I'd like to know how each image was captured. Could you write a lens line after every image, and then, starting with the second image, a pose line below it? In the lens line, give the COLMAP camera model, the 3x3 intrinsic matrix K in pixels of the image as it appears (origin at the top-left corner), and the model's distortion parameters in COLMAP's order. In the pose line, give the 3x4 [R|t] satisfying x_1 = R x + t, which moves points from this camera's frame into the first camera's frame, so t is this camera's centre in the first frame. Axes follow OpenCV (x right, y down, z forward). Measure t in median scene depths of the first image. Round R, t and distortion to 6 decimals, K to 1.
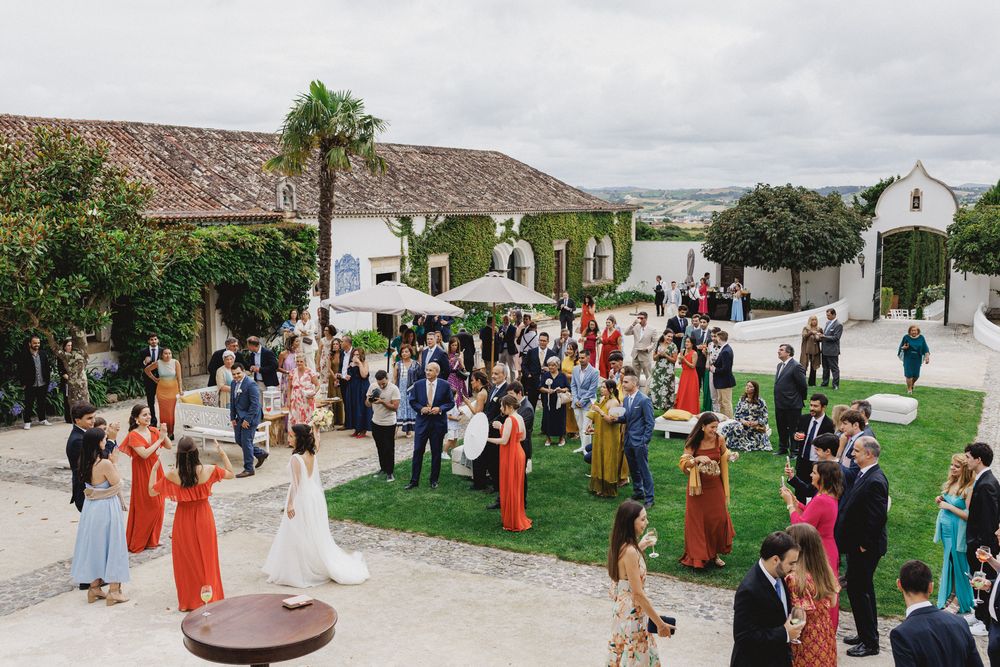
lens RADIAL K [[943.1, 0, 500.0], [0, 943.1, 333.5], [0, 0, 1]] dist [-0.001184, -0.003800]
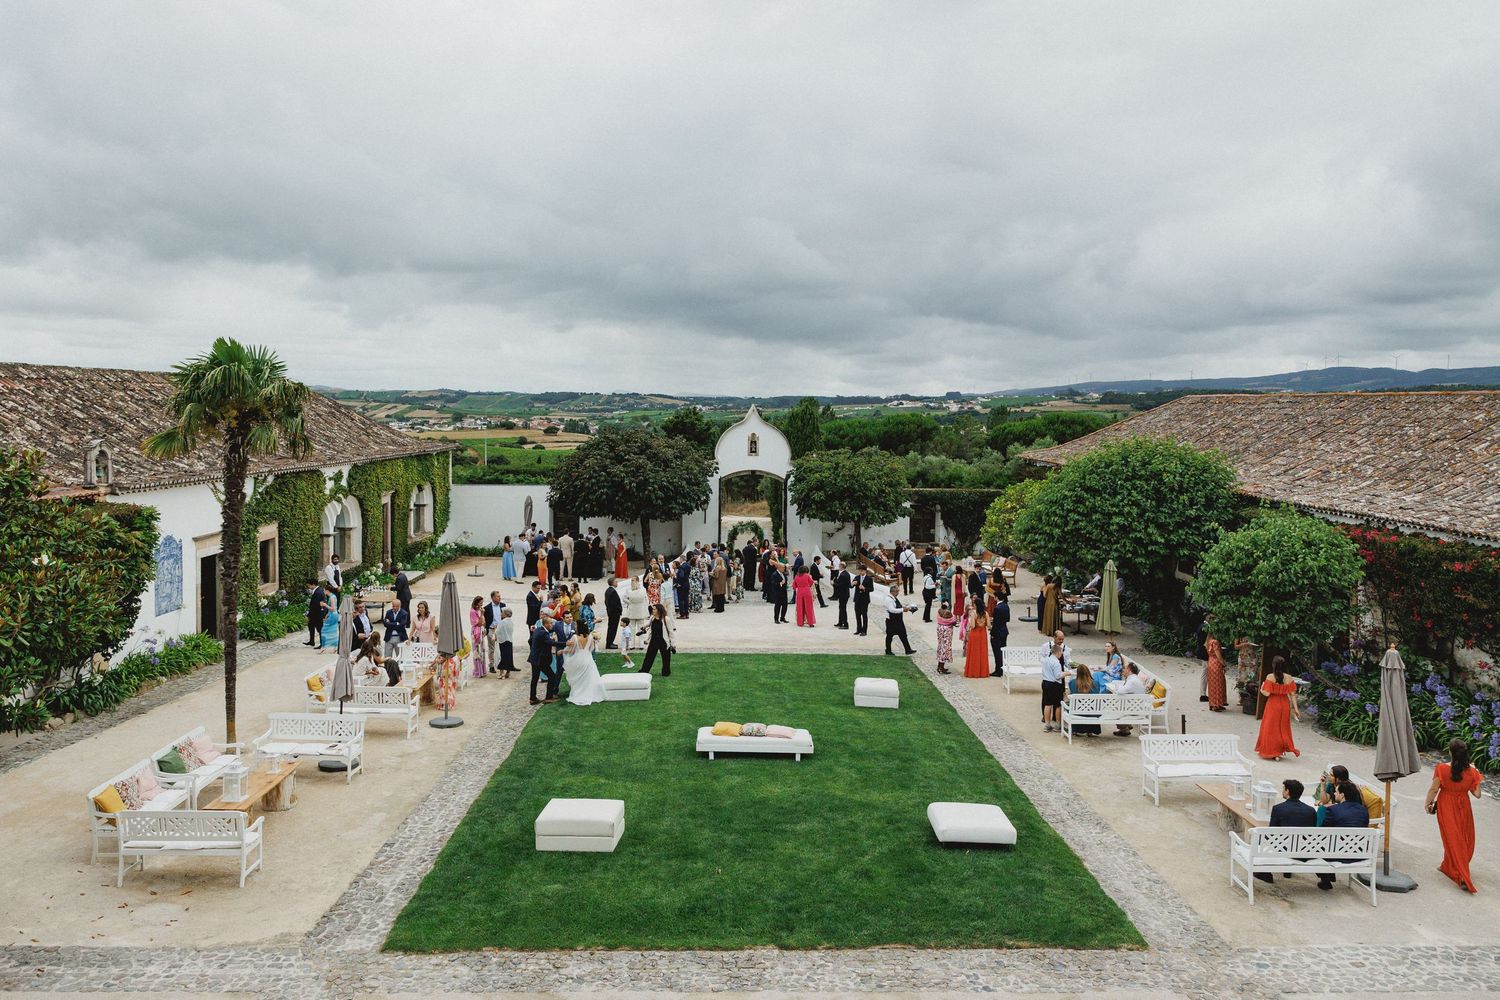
lens RADIAL K [[1068.0, 0, 750.0], [0, 1068.0, 500.0], [0, 0, 1]] dist [-0.000218, 0.001887]
pose [[0.875530, -0.018640, 0.482804, -0.124919], [0.045744, 0.997965, -0.044424, -0.040184], [-0.480994, 0.060980, 0.874601, 0.028048]]
